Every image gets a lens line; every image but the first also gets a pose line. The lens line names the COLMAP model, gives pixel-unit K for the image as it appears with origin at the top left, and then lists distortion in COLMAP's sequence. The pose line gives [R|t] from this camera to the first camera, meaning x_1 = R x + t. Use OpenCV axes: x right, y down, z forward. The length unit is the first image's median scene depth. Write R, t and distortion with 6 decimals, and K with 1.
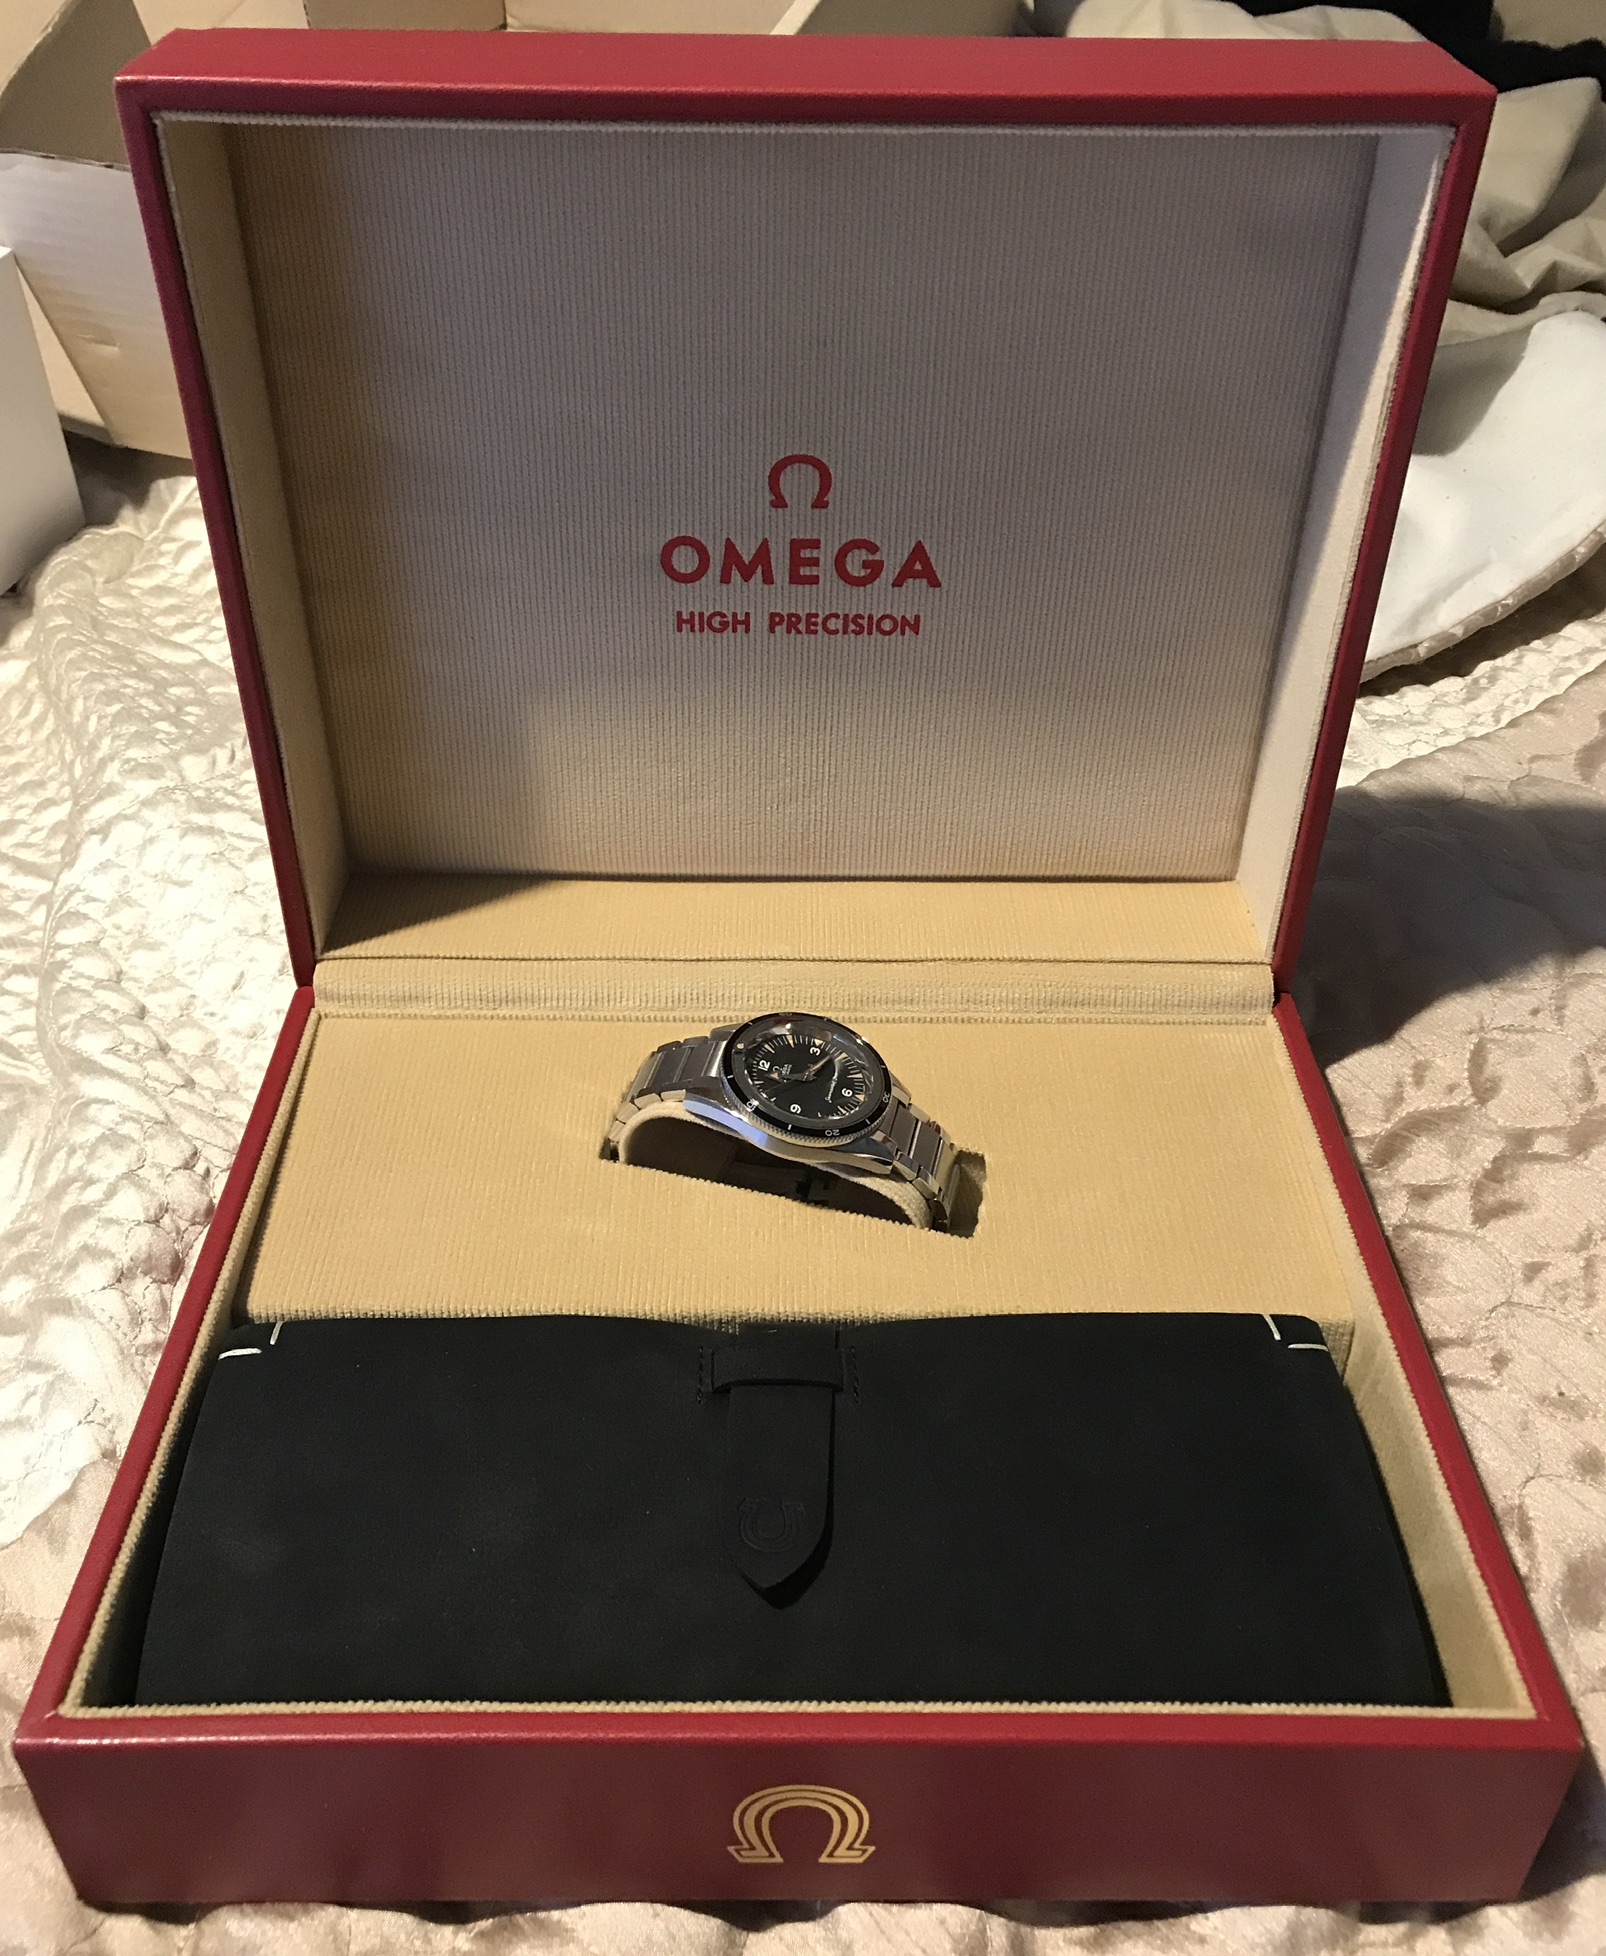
lens RADIAL K [[1812.0, 0, 803.0], [0, 1812.0, 978.0], [0, 0, 1]] dist [0.162487, -0.248944]
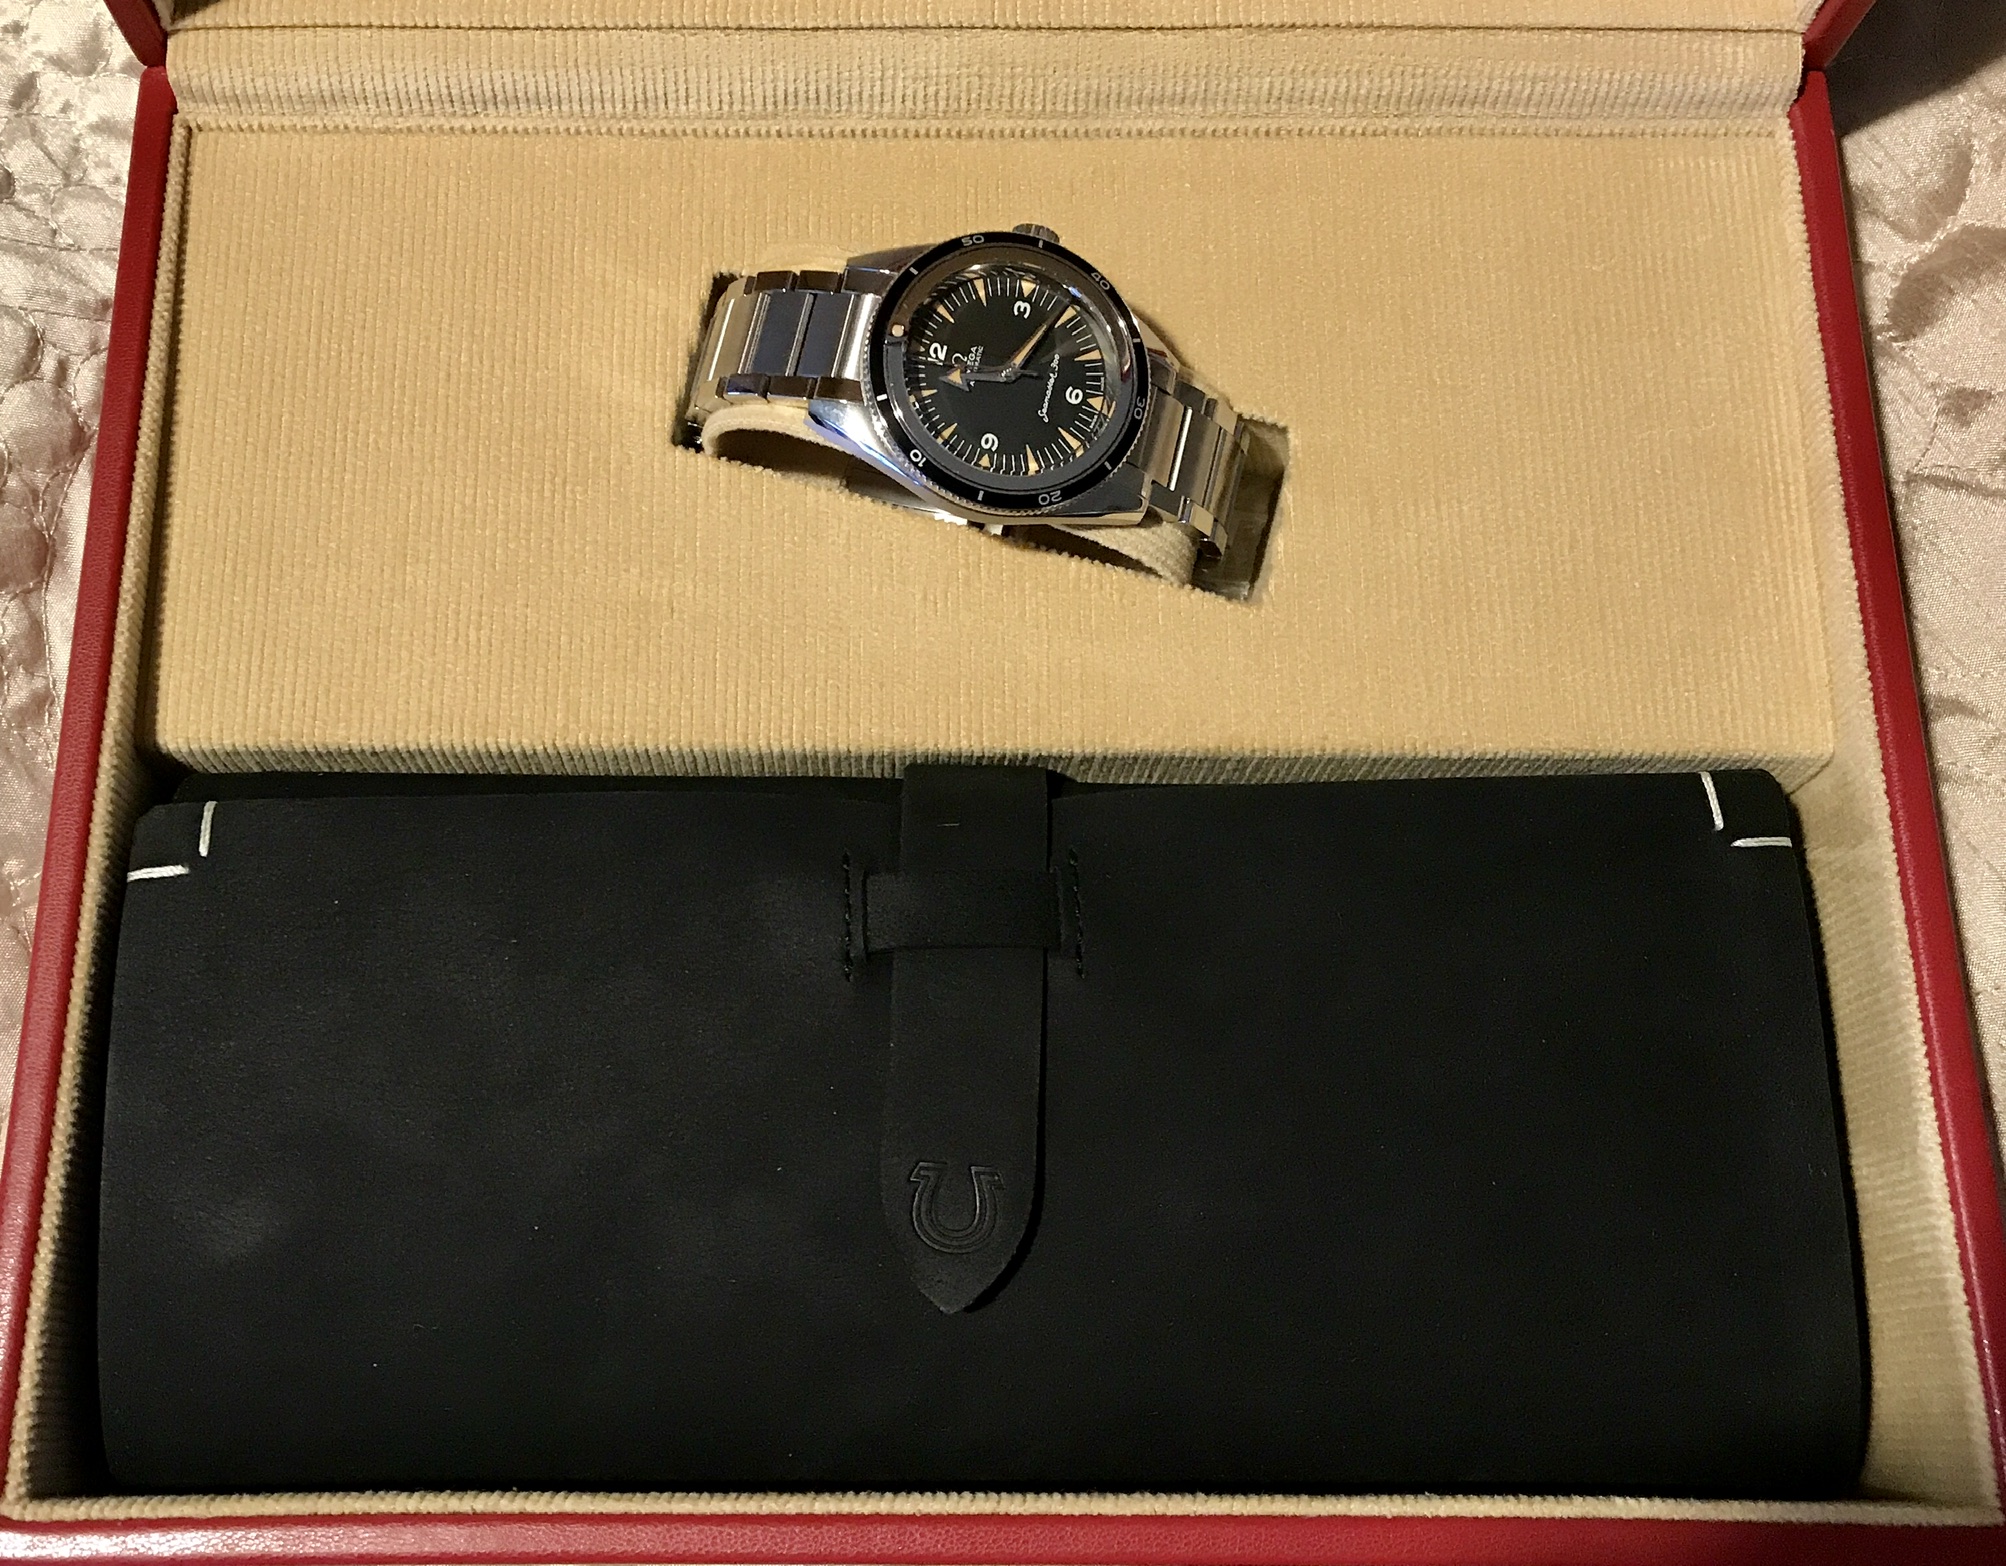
lens RADIAL K [[2274.5, 0, 912.1], [0, 2274.5, 784.7], [0, 0, 1]] dist [0.179859, -0.520406]
pose [[0.999901, 0.006948, -0.012215, -0.019088], [0.001262, 0.821316, 0.570472, -0.258732], [0.013996, -0.570431, 0.821226, 0.290859]]
